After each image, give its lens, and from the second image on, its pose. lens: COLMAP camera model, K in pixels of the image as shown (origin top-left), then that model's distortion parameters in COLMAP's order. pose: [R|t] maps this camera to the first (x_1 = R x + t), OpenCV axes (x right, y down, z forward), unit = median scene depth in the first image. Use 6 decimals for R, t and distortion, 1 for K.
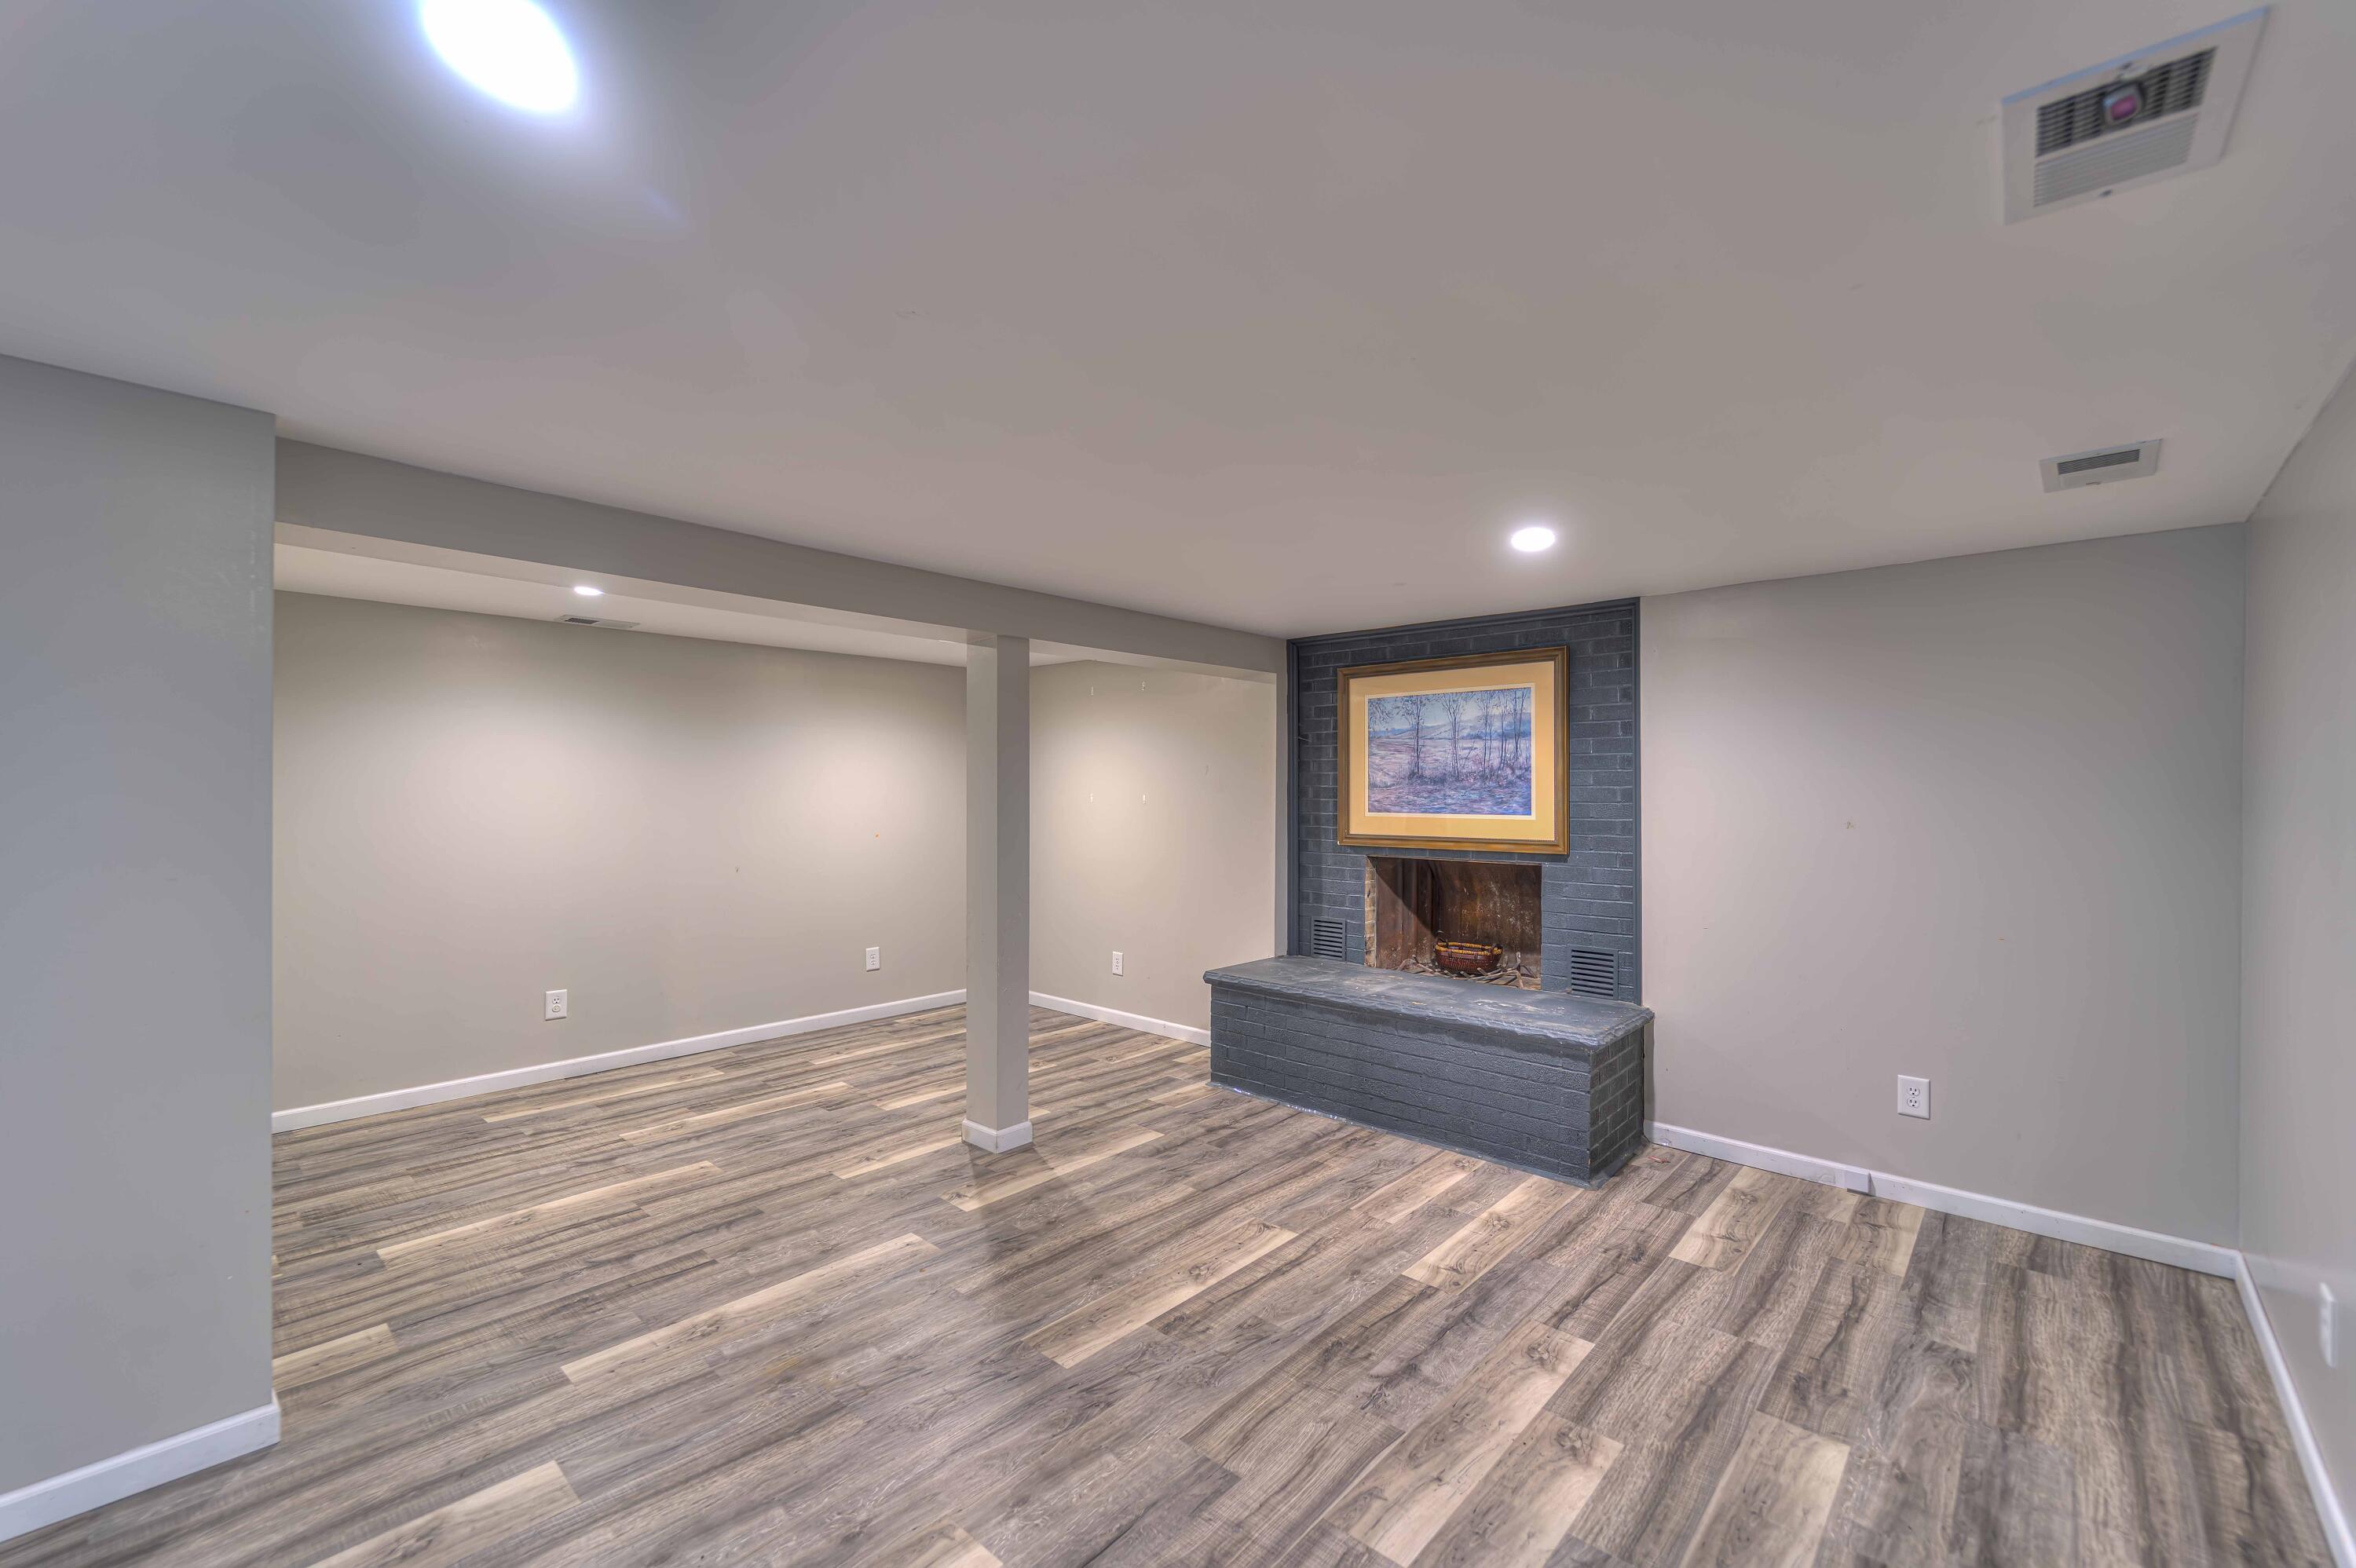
lens RADIAL K [[965.0, 0, 1182.8], [0, 965.0, 788.5], [0, 0, 1]] dist [-0.000433, -0.000160]
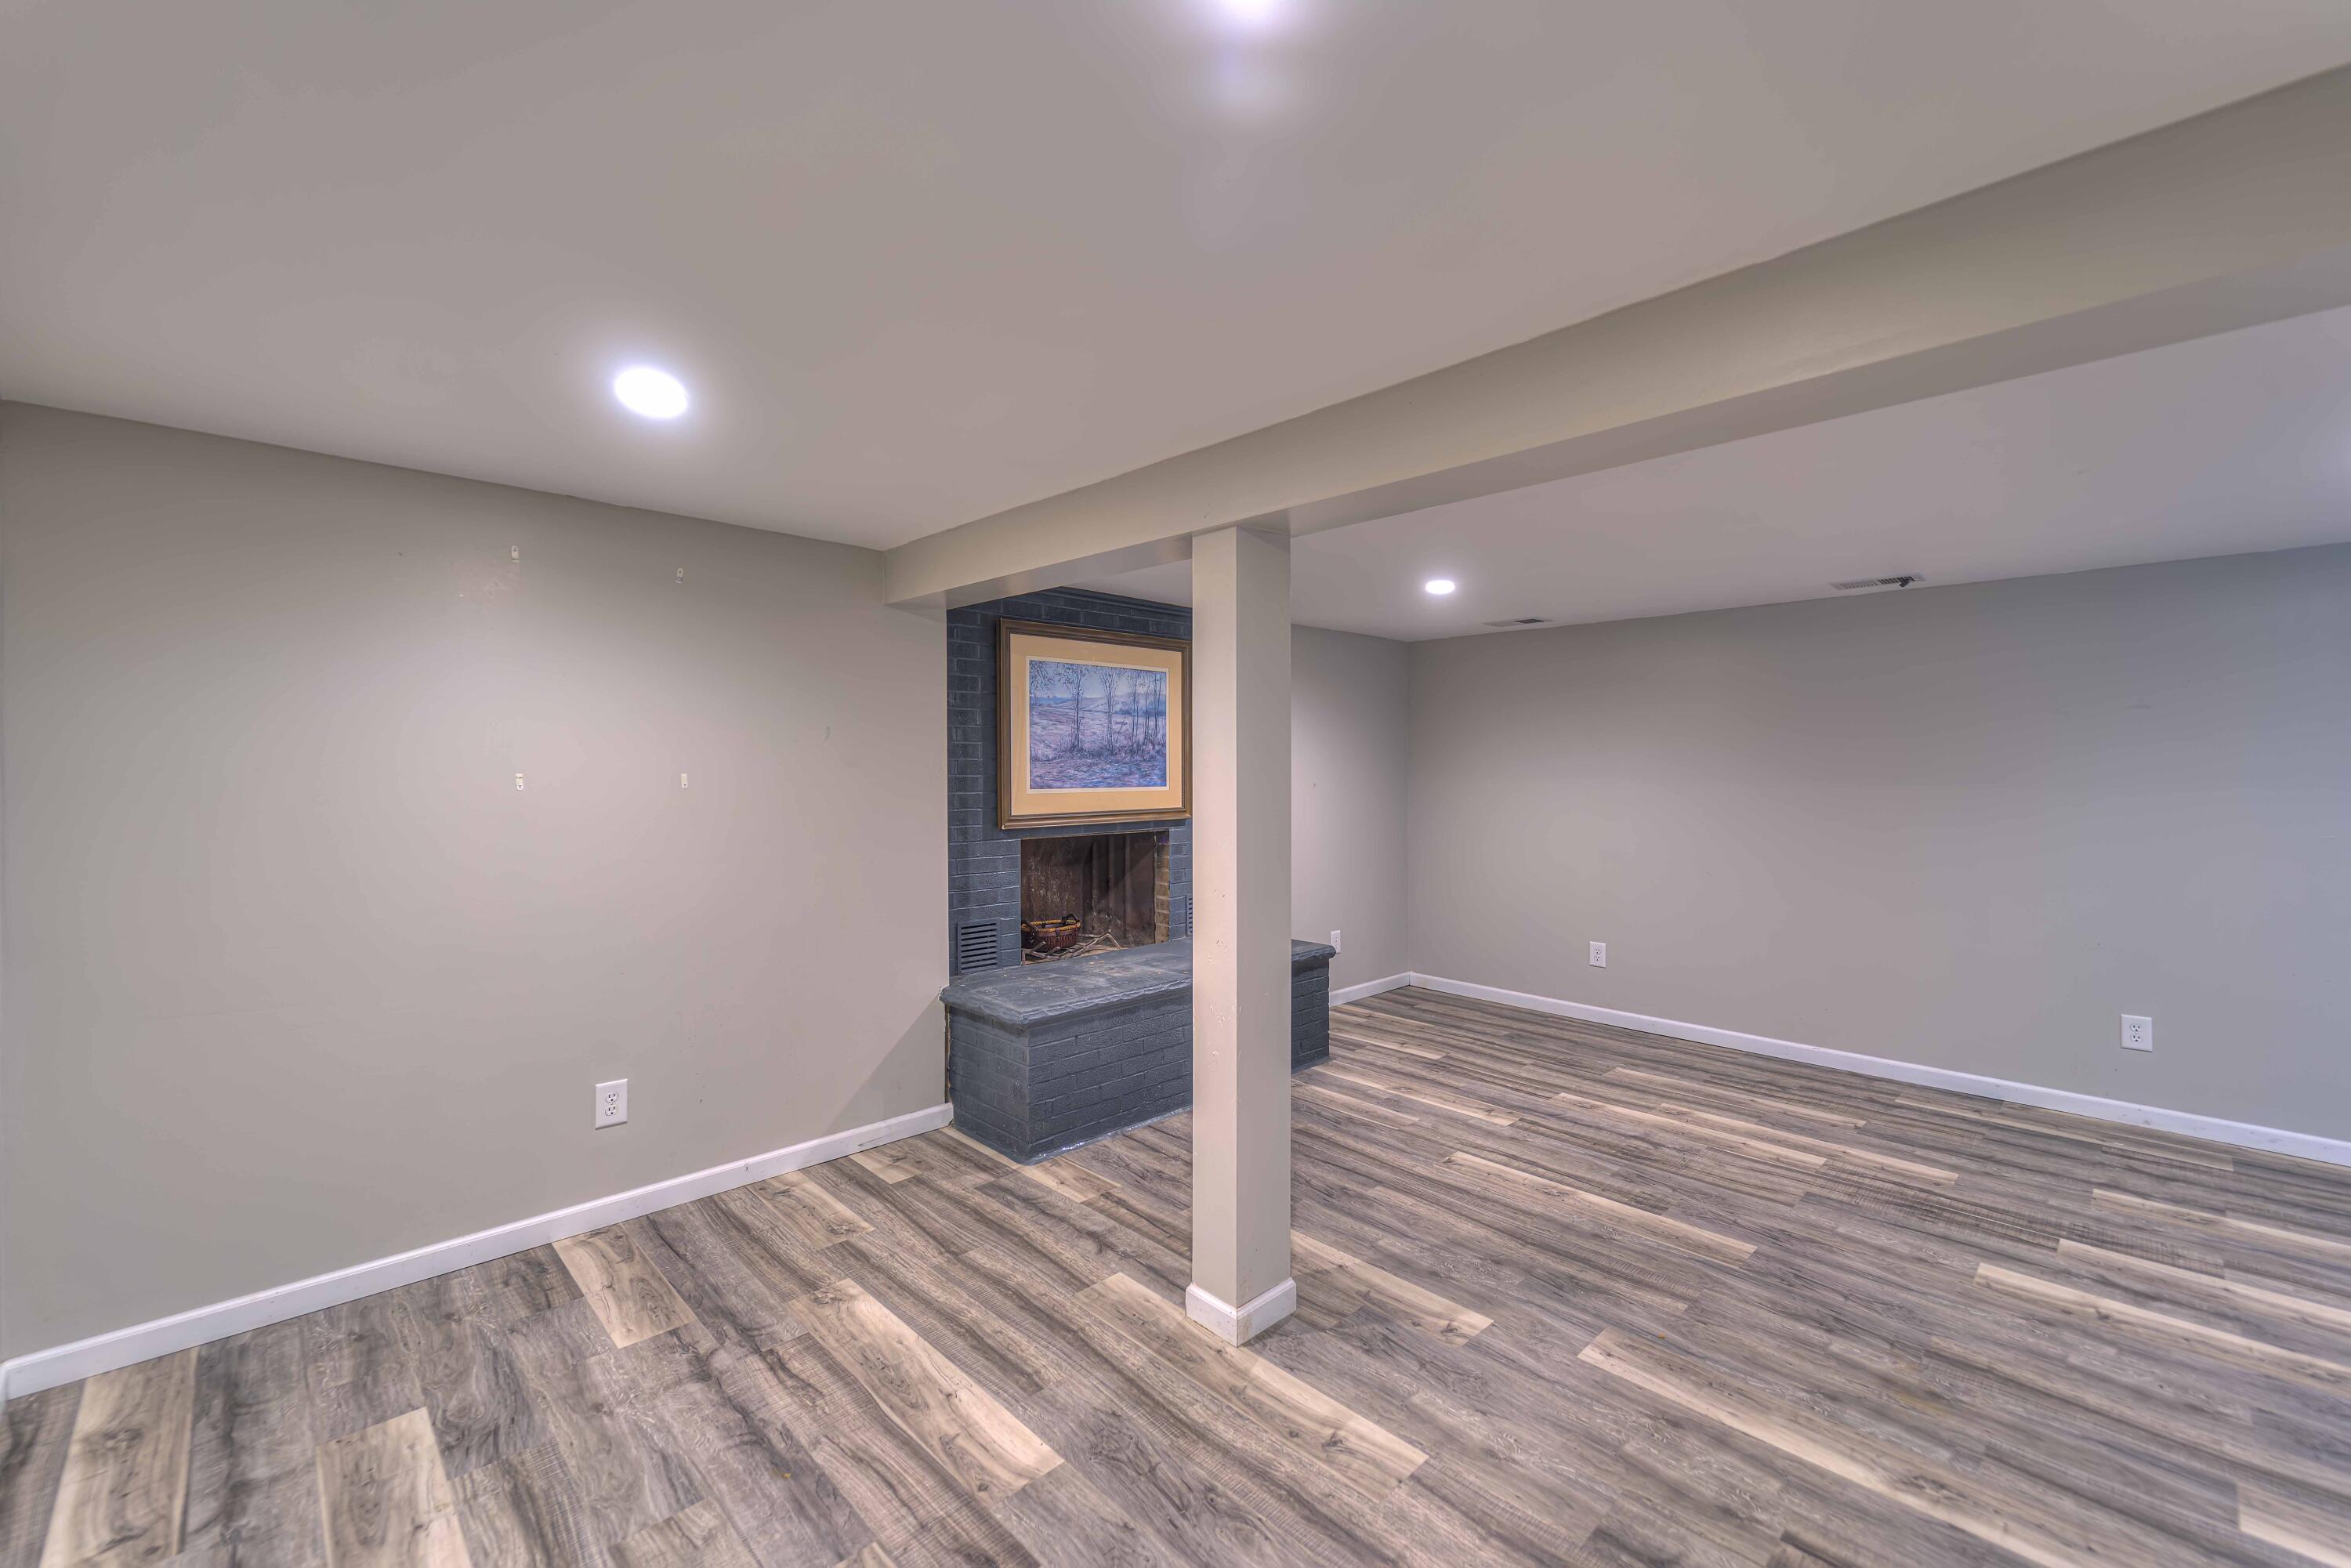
lens RADIAL K [[959.5, 0, 1179.4], [0, 959.5, 773.1], [0, 0, 1]] dist [-0.002863, 0.000912]
pose [[0.070561, -0.015557, 0.997386, -0.742080], [-0.003887, 0.999866, 0.015871, -0.005171], [-0.997500, -0.004997, 0.070491, 0.894639]]
